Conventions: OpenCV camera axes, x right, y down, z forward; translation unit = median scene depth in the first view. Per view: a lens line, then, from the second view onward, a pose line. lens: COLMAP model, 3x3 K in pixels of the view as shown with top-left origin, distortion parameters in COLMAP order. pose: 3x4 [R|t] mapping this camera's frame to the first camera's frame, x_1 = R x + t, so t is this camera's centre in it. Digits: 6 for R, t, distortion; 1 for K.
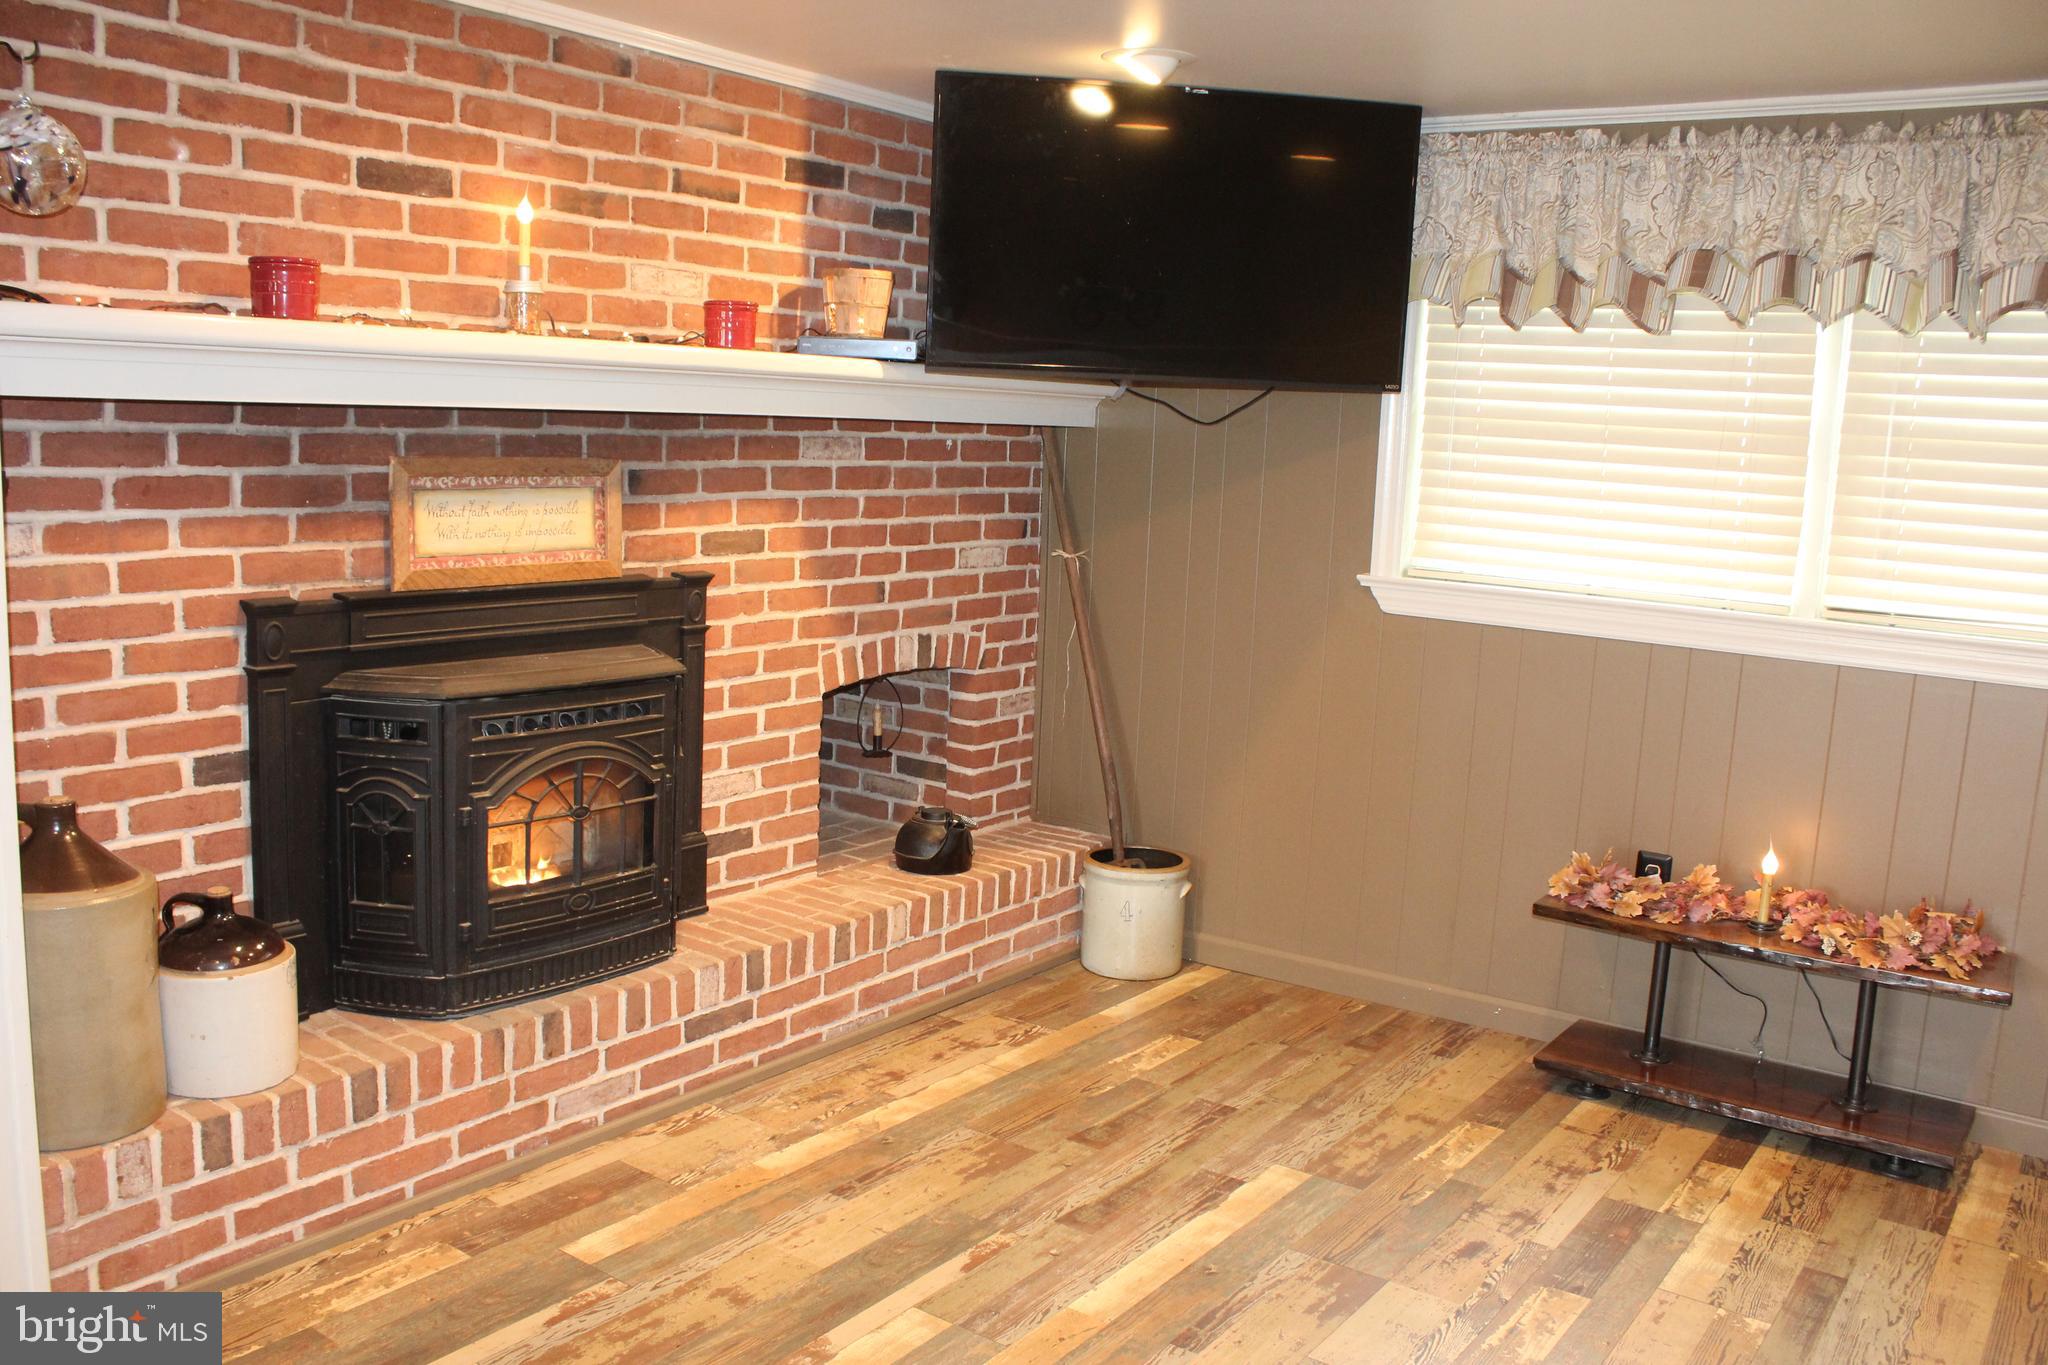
lens RADIAL K [[1695.0, 0, 1031.1], [0, 1695.0, 691.8], [0, 0, 1]] dist [-0.159057, 0.128470]
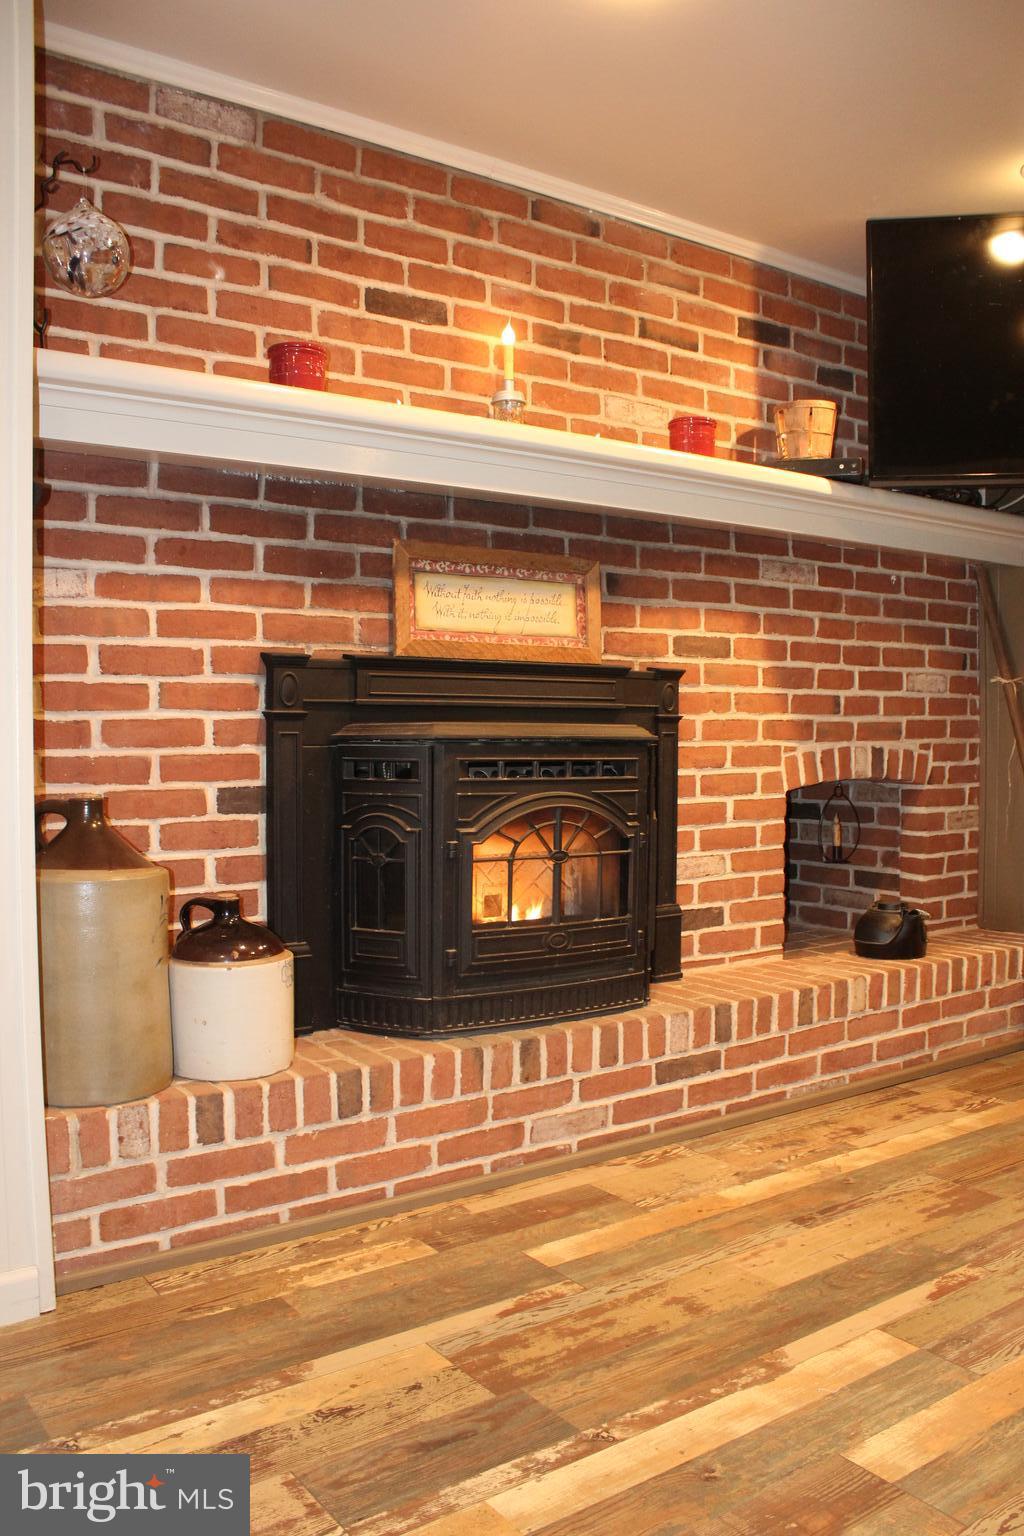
lens RADIAL K [[1271.3, 0, 560.3], [0, 1271.3, 811.3], [0, 0, 1]] dist [-0.159057, 0.128470]
pose [[0.953668, -0.029299, -0.299430, -0.021105], [-0.002459, 0.994454, -0.105140, 0.133166], [0.300850, 0.101005, 0.948308, 0.221707]]
